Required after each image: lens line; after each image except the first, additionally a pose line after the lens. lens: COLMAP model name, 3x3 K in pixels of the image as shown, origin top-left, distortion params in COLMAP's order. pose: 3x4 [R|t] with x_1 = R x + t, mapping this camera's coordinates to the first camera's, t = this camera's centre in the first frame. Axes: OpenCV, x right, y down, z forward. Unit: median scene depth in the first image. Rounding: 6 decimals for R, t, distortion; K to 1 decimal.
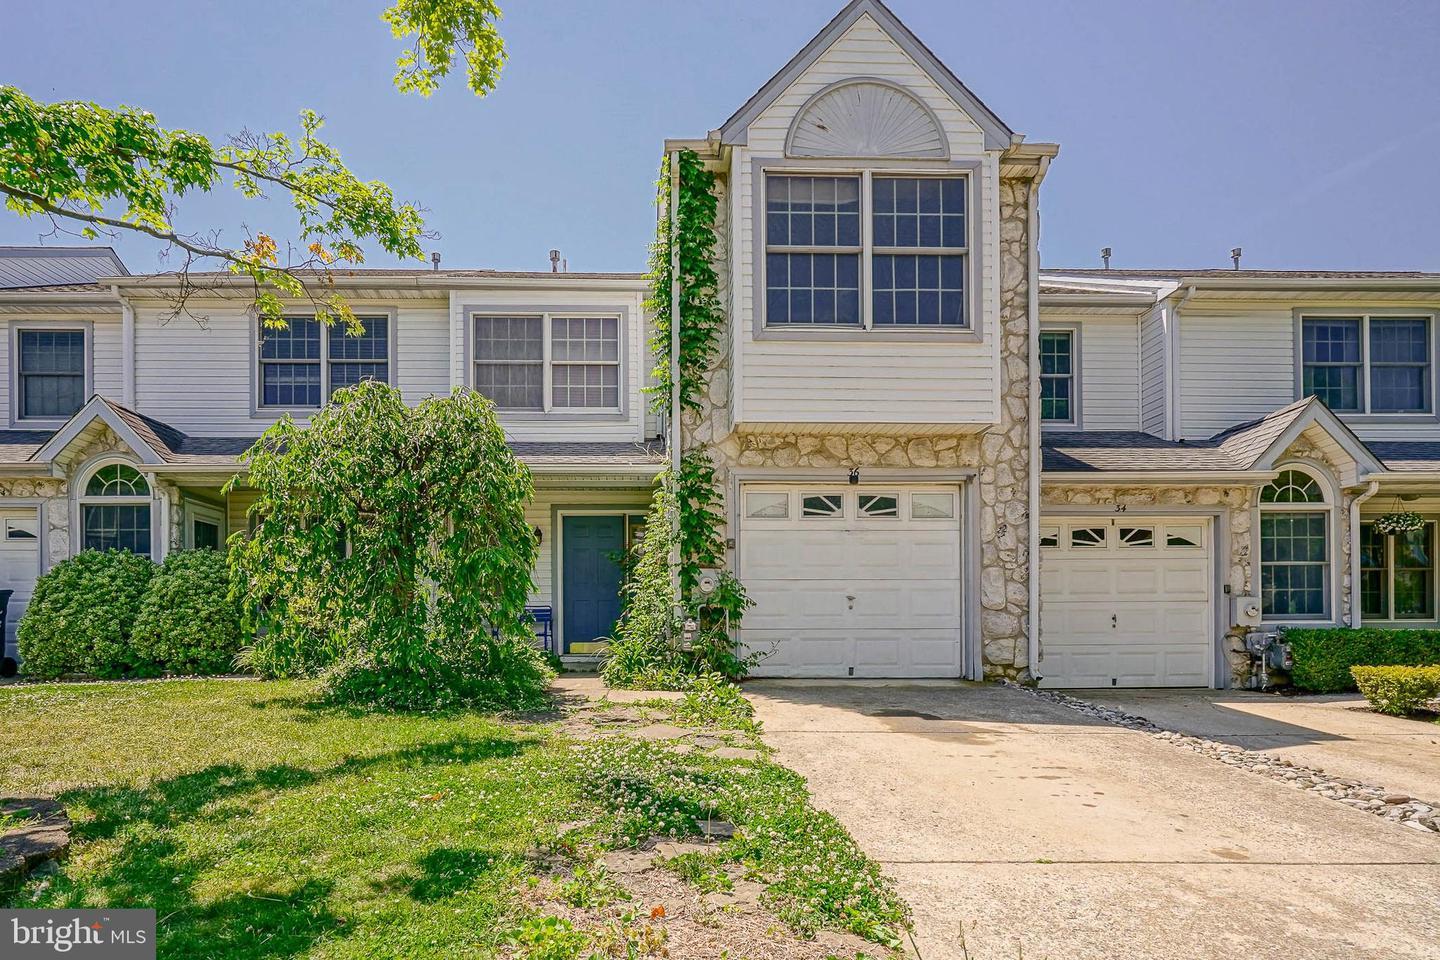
lens RADIAL K [[744.8, 0, 717.5], [0, 744.8, 480.2], [0, 0, 1]] dist [-0.008585, 0.002583]
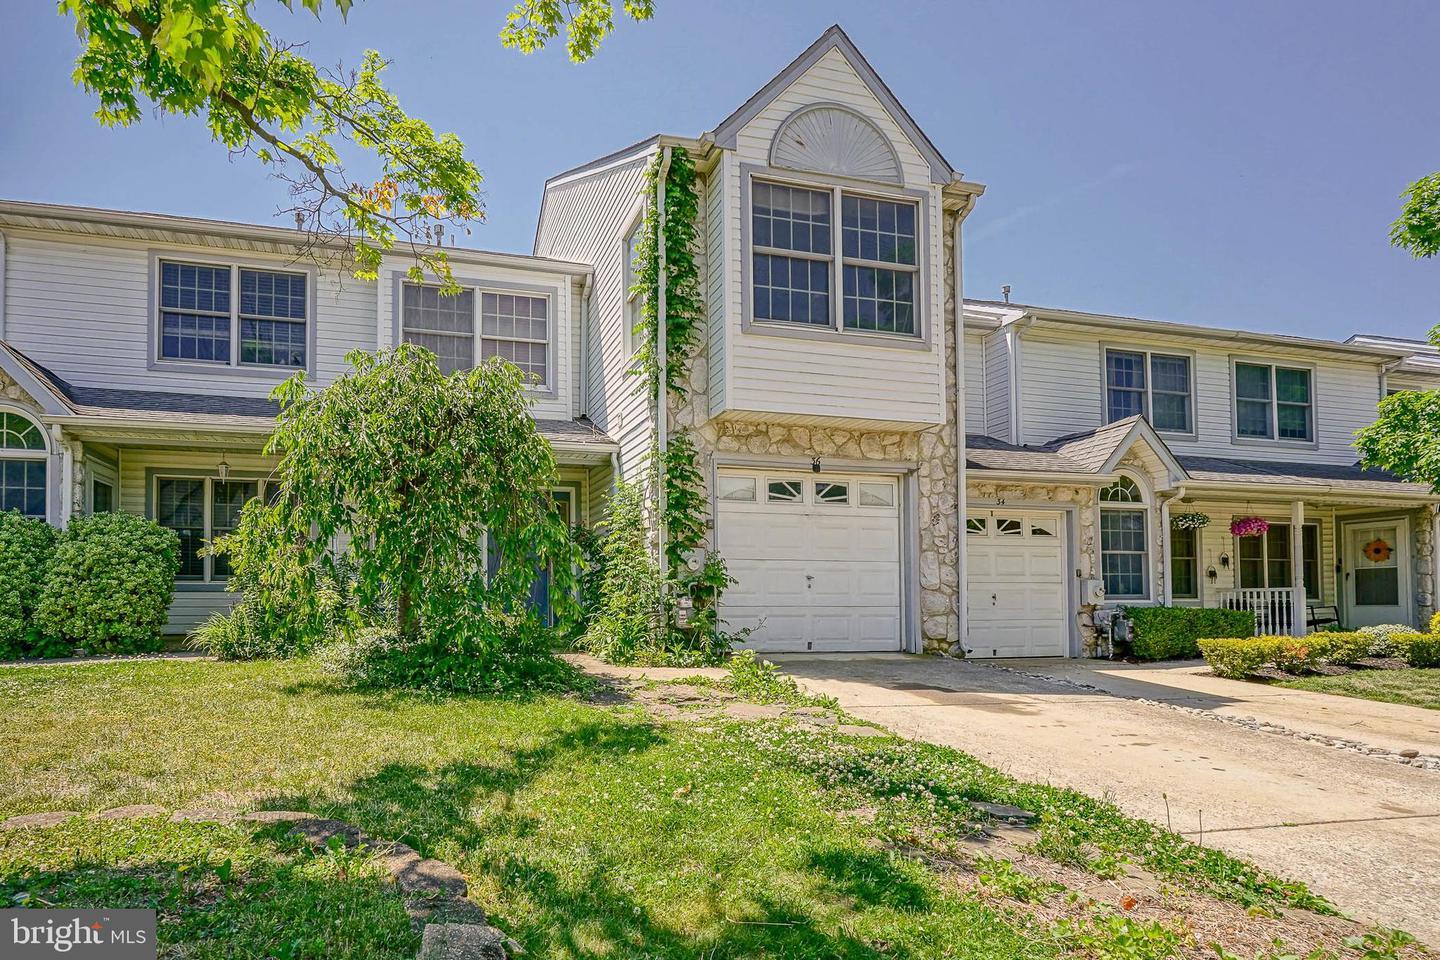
lens RADIAL K [[712.1, 0, 648.3], [0, 712.1, 449.1], [0, 0, 1]] dist [-0.011875, 0.002810]
pose [[0.978614, 0.048959, 0.199792, -0.266573], [-0.046038, 0.998754, -0.019246, 0.002350], [-0.200486, 0.009636, 0.979649, 0.031527]]
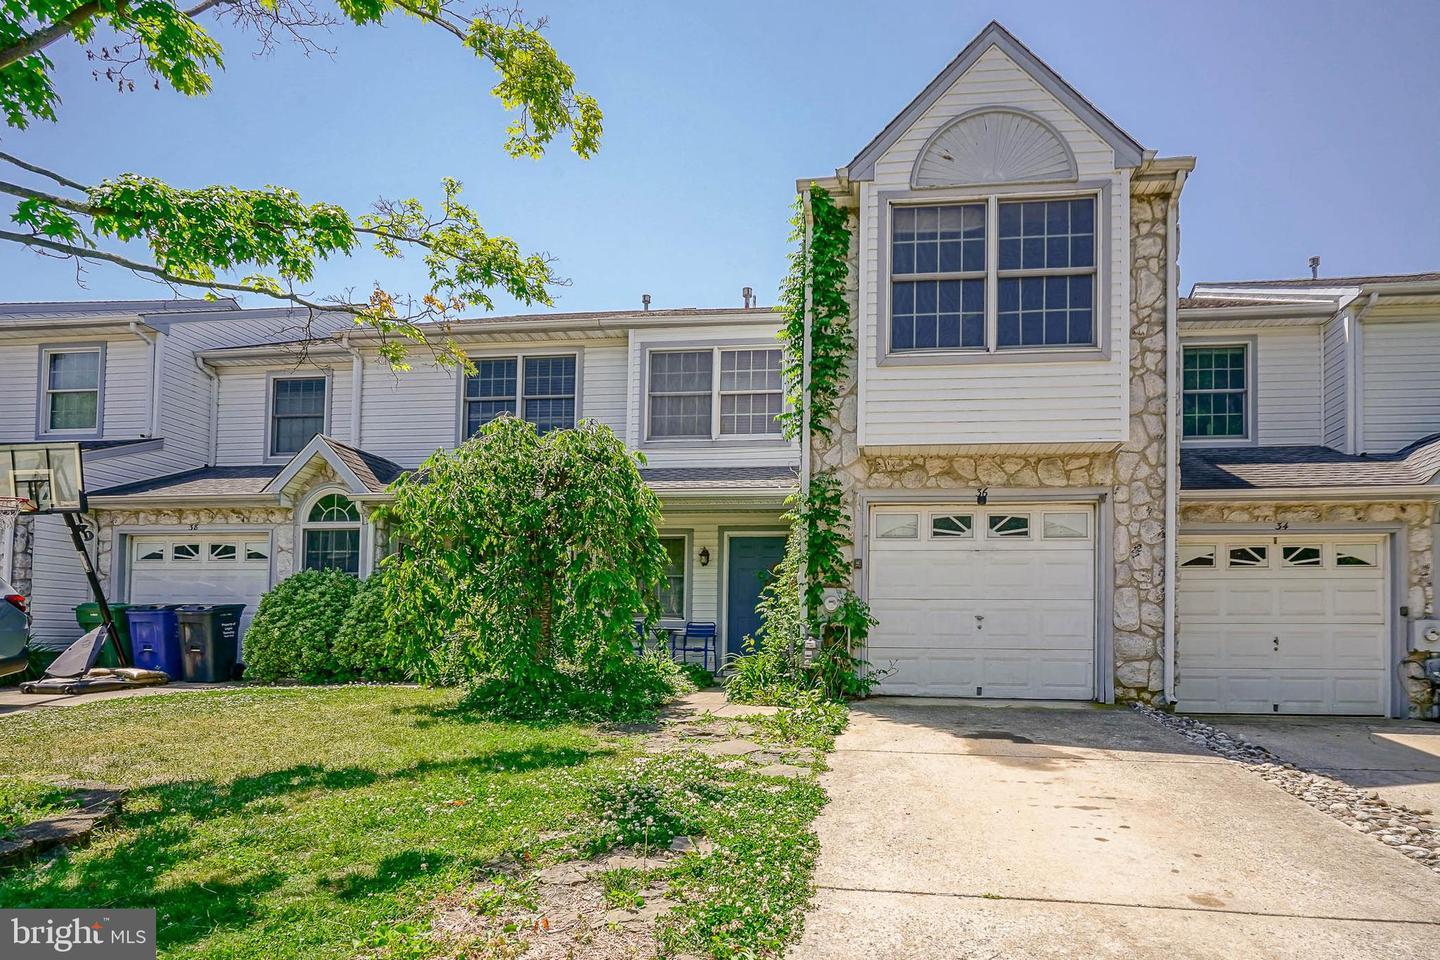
lens RADIAL K [[712.1, 0, 716.6], [0, 712.1, 485.1], [0, 0, 1]] dist [-0.011875, 0.002810]
pose [[0.991544, -0.015237, -0.128872, -0.051269], [0.011815, 0.999558, -0.027283, 0.000774], [0.129230, 0.025529, 0.991286, -0.003466]]
